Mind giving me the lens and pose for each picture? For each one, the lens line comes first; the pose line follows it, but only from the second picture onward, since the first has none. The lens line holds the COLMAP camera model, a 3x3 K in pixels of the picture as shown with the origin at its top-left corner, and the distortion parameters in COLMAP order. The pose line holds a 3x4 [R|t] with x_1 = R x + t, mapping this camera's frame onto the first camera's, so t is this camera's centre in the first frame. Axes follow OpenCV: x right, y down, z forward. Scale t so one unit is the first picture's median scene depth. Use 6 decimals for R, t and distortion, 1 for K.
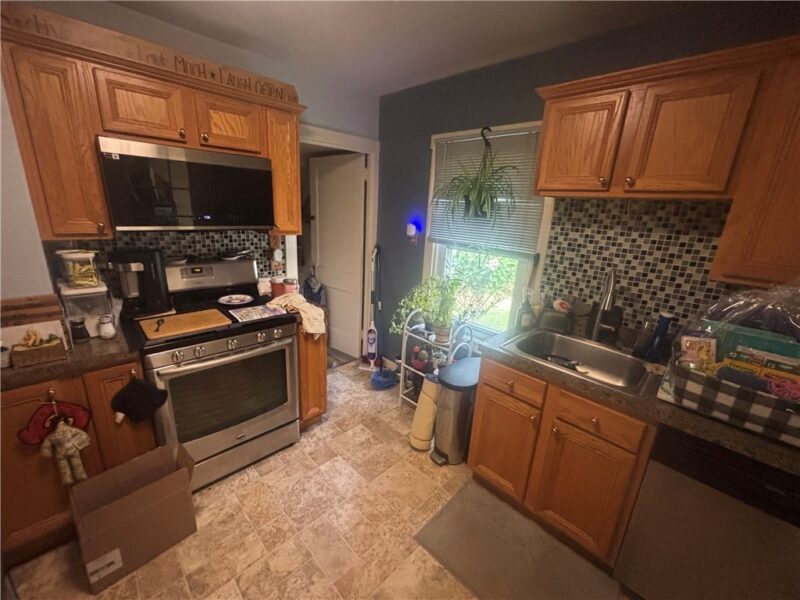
lens RADIAL K [[320.7, 0, 398.0], [0, 320.7, 299.3], [0, 0, 1]] dist [-0.010274, 0.000095]
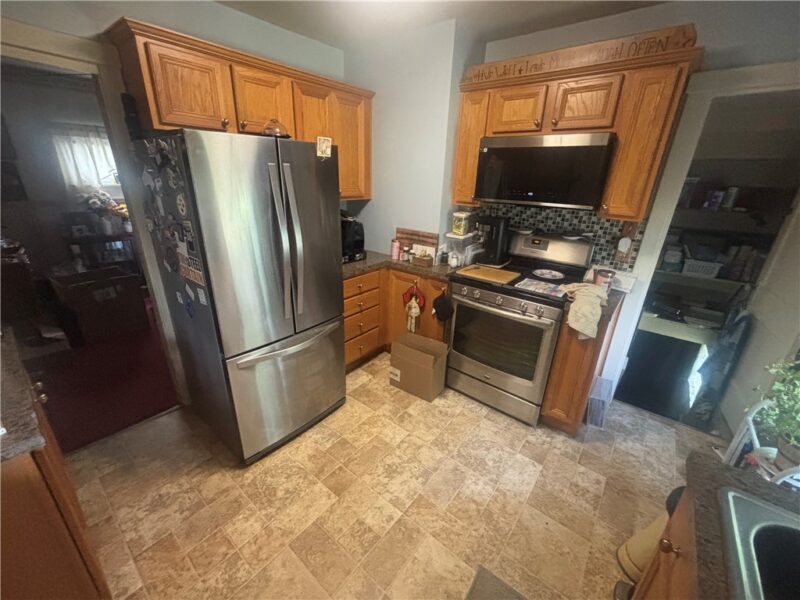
lens RADIAL K [[320.7, 0, 398.0], [0, 320.7, 299.3], [0, 0, 1]] dist [-0.010274, 0.000095]
pose [[0.112924, 0.312821, -0.943075, 0.497305], [-0.297236, 0.916317, 0.268354, -0.063182], [0.948103, 0.250012, 0.196456, 0.347228]]
